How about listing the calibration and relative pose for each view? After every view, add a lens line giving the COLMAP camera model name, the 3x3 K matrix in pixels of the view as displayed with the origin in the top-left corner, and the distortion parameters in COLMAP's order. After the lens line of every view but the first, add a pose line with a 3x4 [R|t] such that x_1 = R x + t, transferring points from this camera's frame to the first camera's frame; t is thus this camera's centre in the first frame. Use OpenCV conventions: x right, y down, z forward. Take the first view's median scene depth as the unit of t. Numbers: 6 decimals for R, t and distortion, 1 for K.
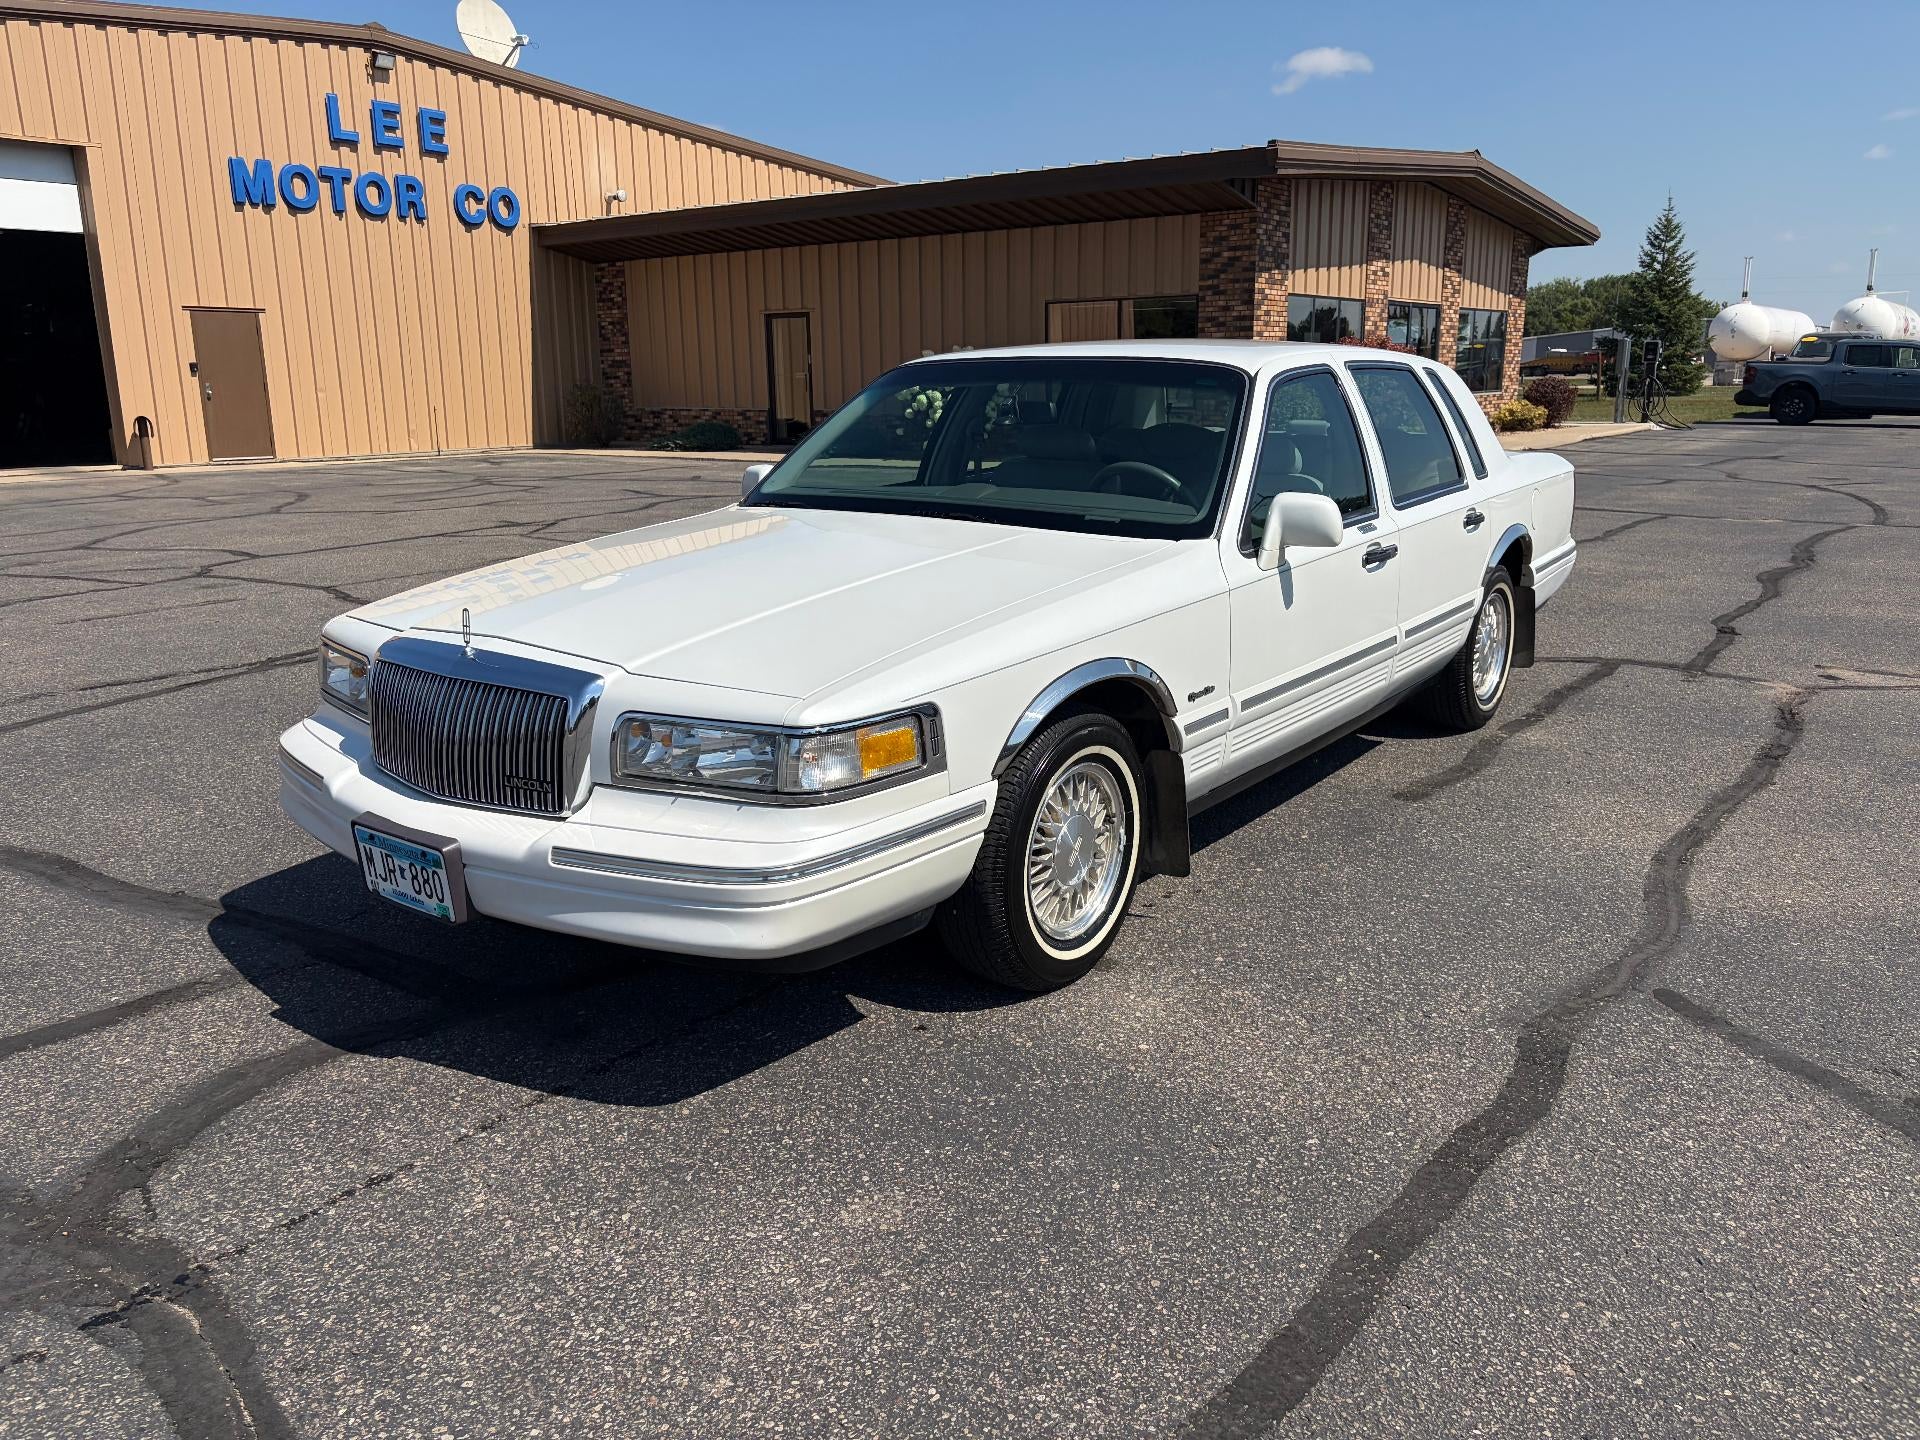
lens RADIAL K [[1449.7, 0, 960.0], [0, 1449.7, 720.0], [0, 0, 1]] dist [0.046091, -0.047410]
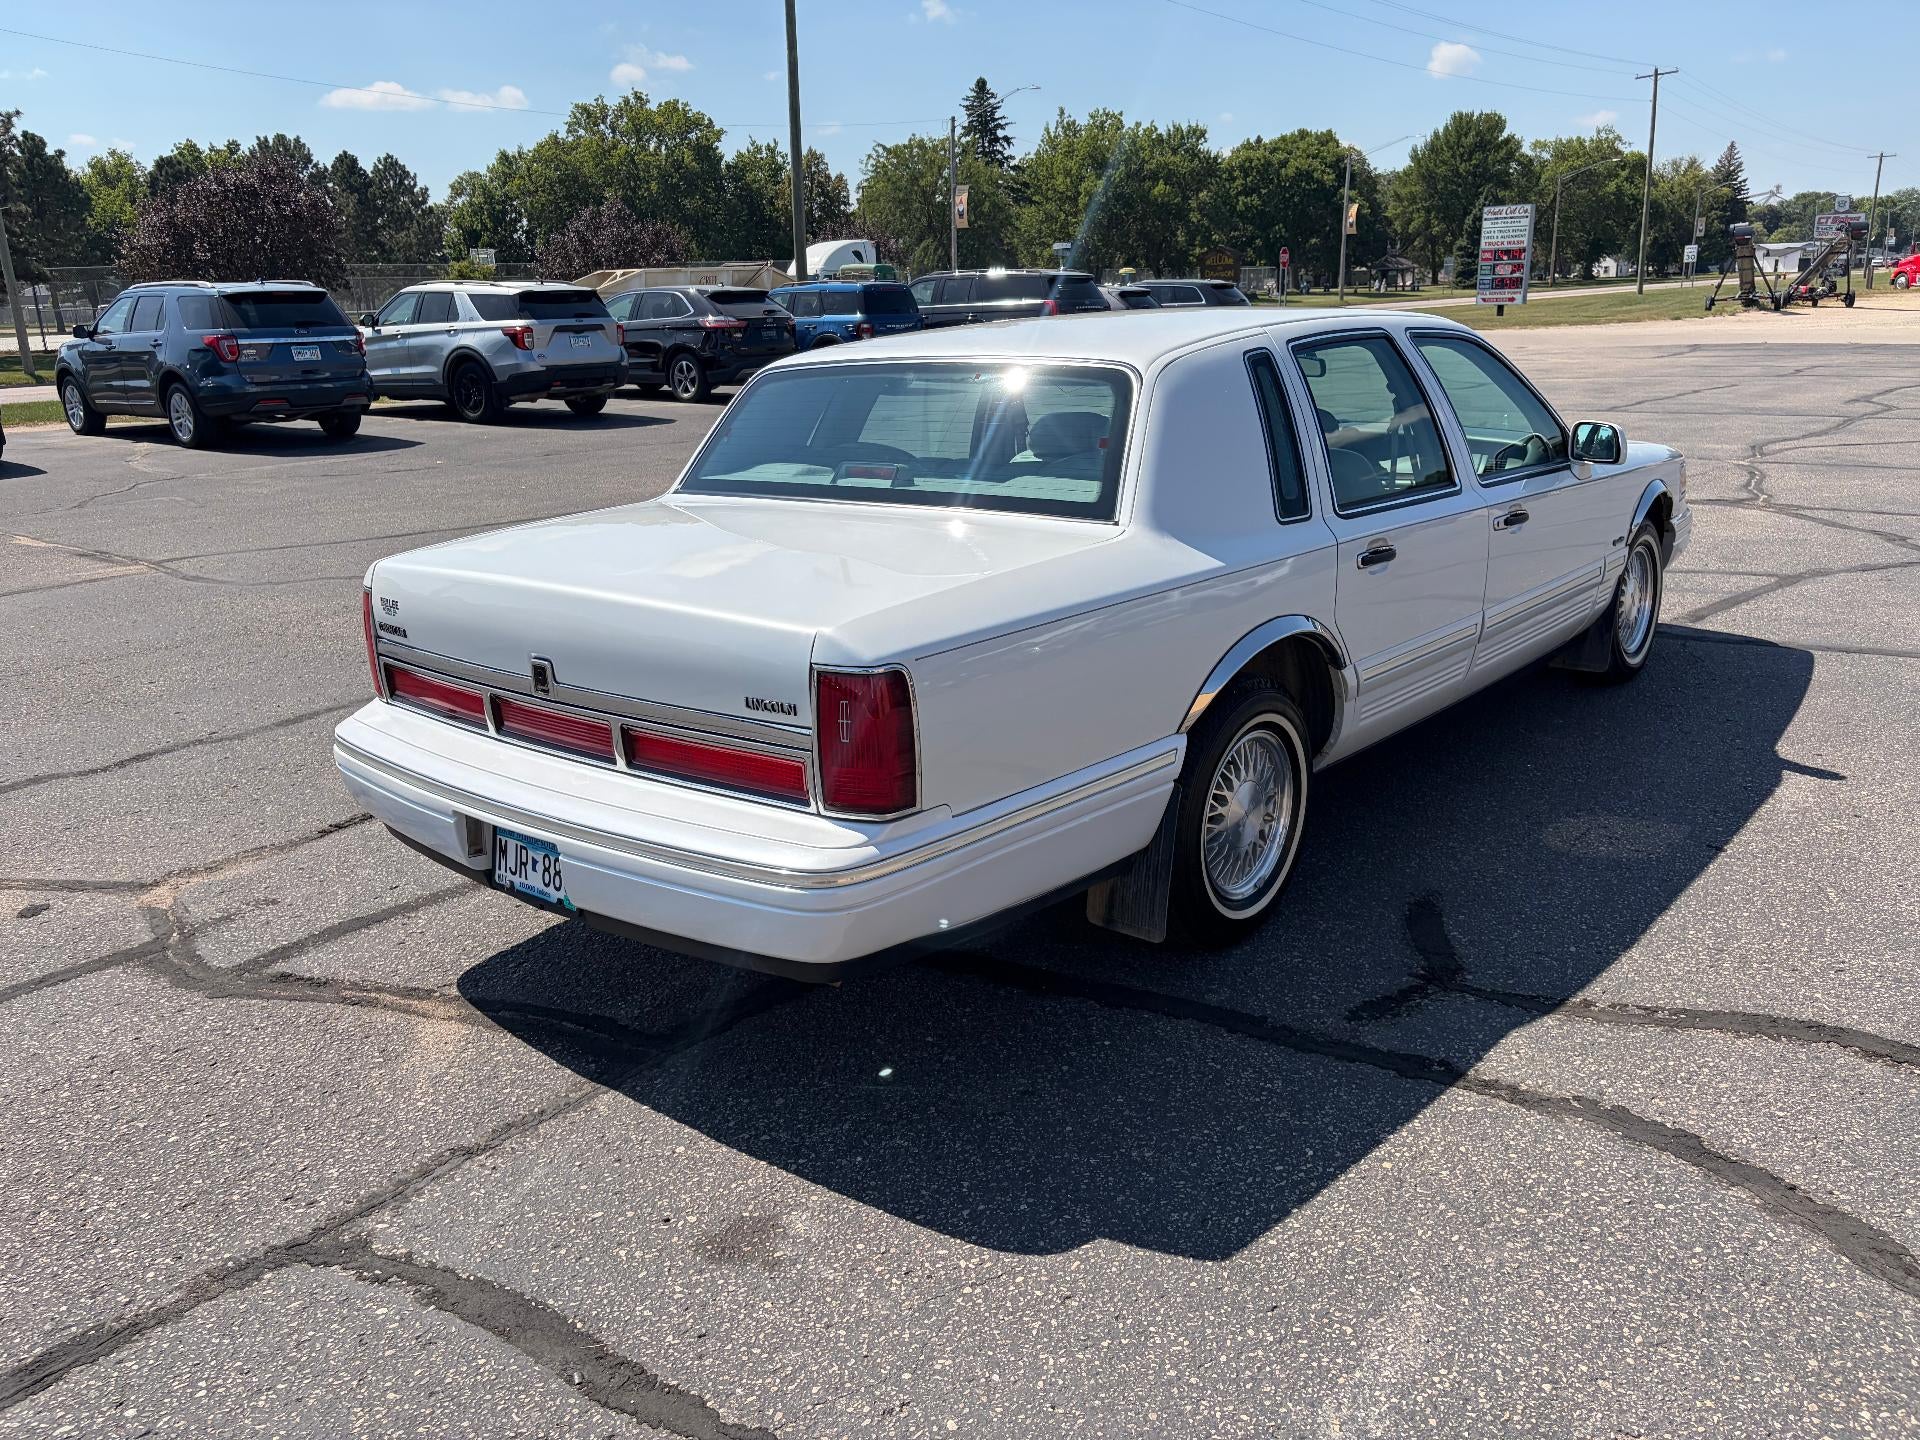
lens RADIAL K [[1464.7, 0, 939.7], [0, 1464.7, 724.2], [0, 0, 1]] dist [0.017937, -0.006667]
pose [[-0.995912, 0.020405, 0.087997, 0.052914], [0.061746, 0.864815, 0.498279, -0.129227], [-0.065934, 0.501676, -0.862539, 0.496325]]
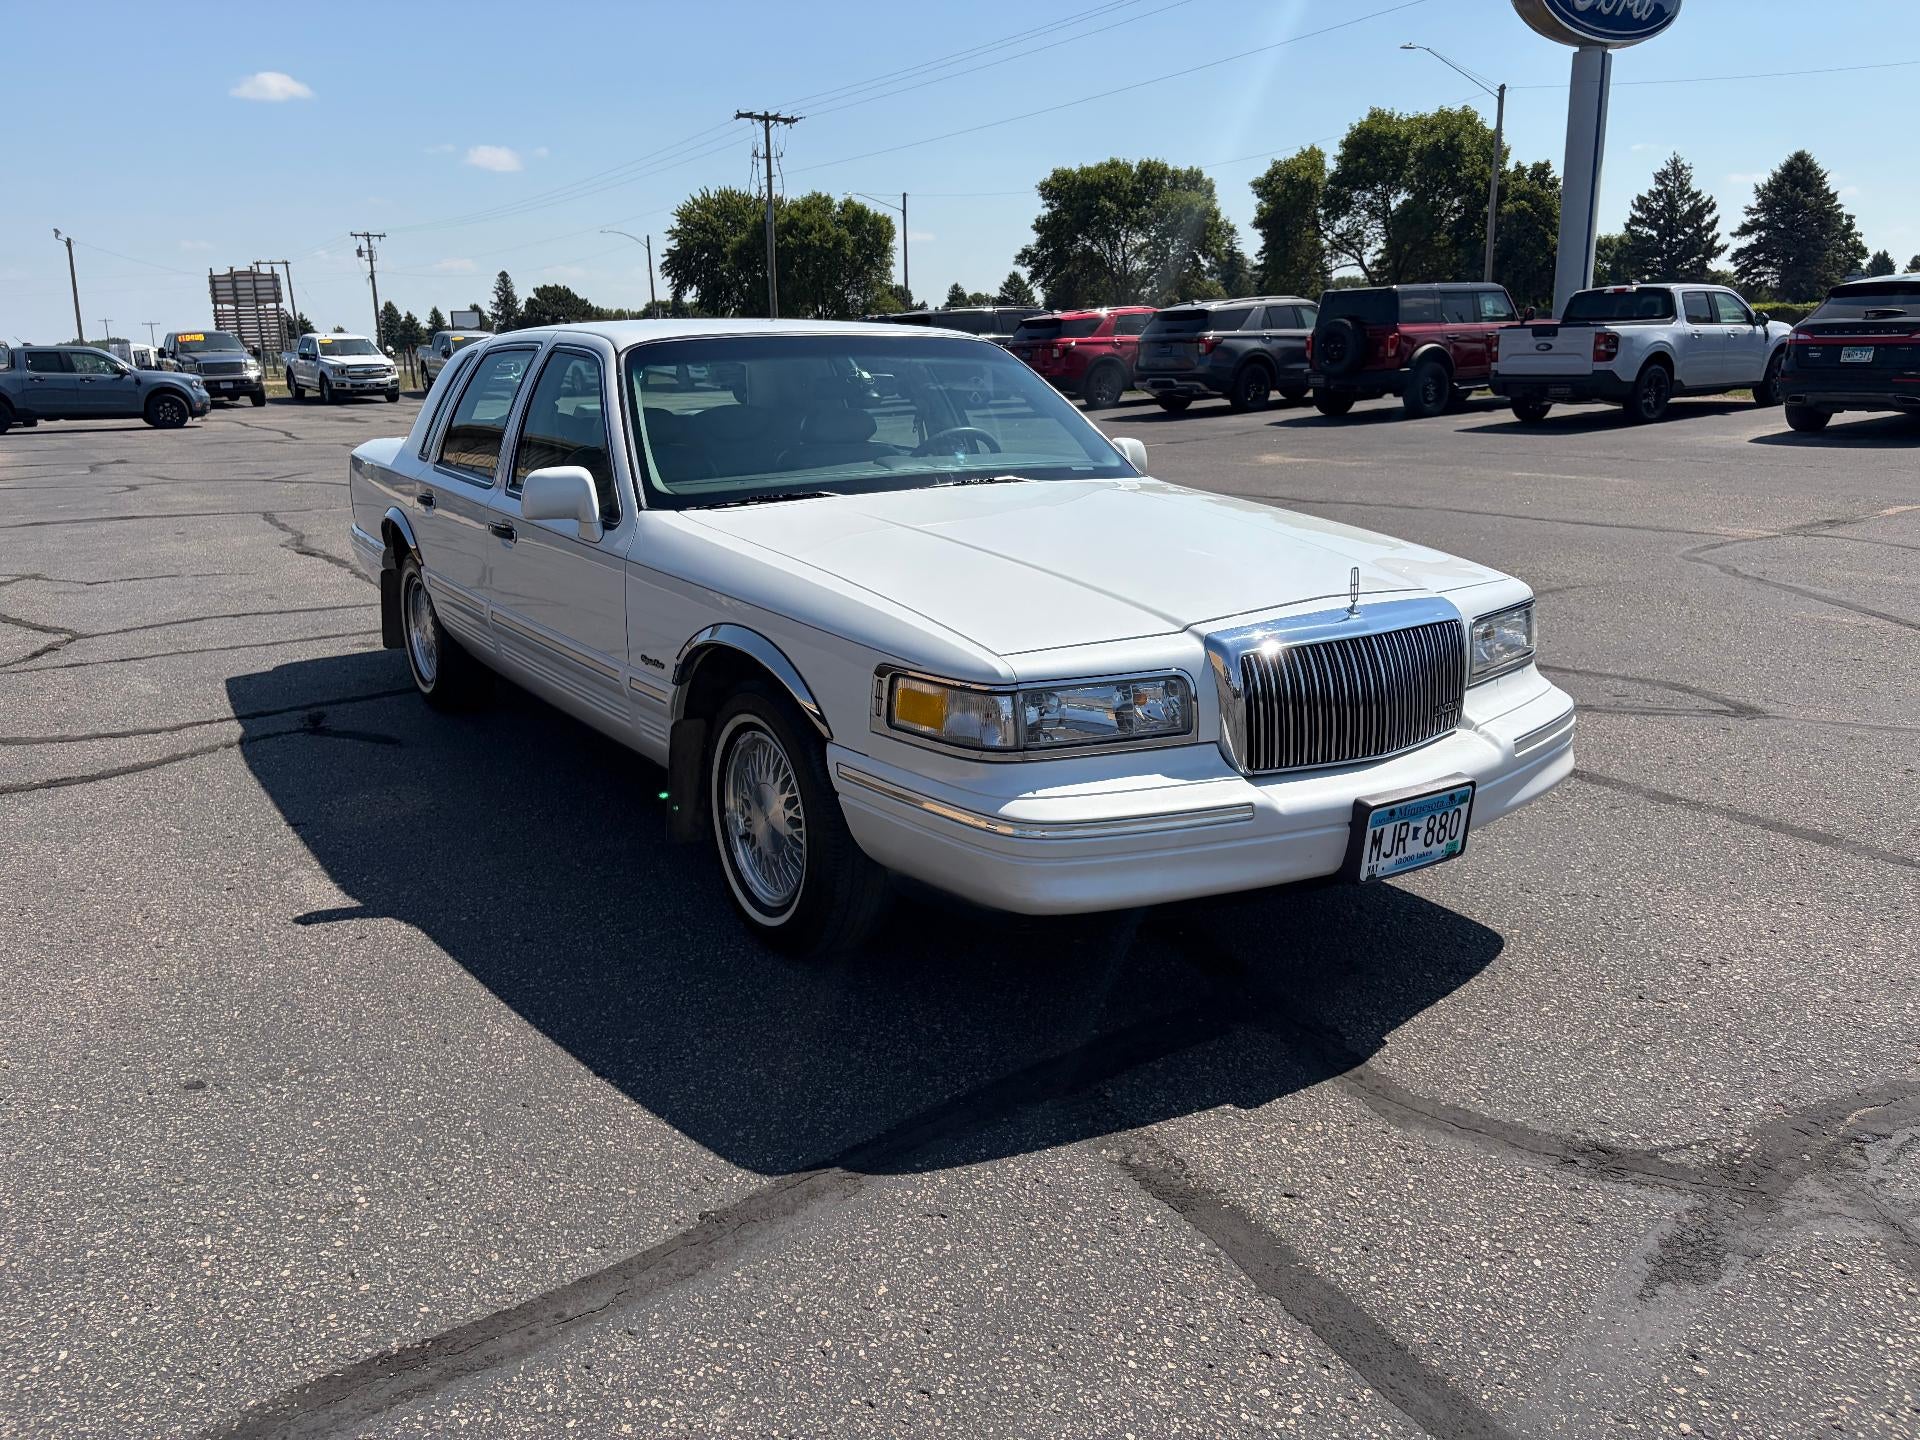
lens RADIAL K [[1449.7, 0, 960.0], [0, 1449.7, 720.0], [0, 0, 1]] dist [0.046091, -0.047410]
pose [[0.341962, -0.232596, 0.910473, -0.205979], [0.239861, 0.958394, 0.154749, -0.029404], [-0.908586, 0.165468, 0.383525, 0.134172]]
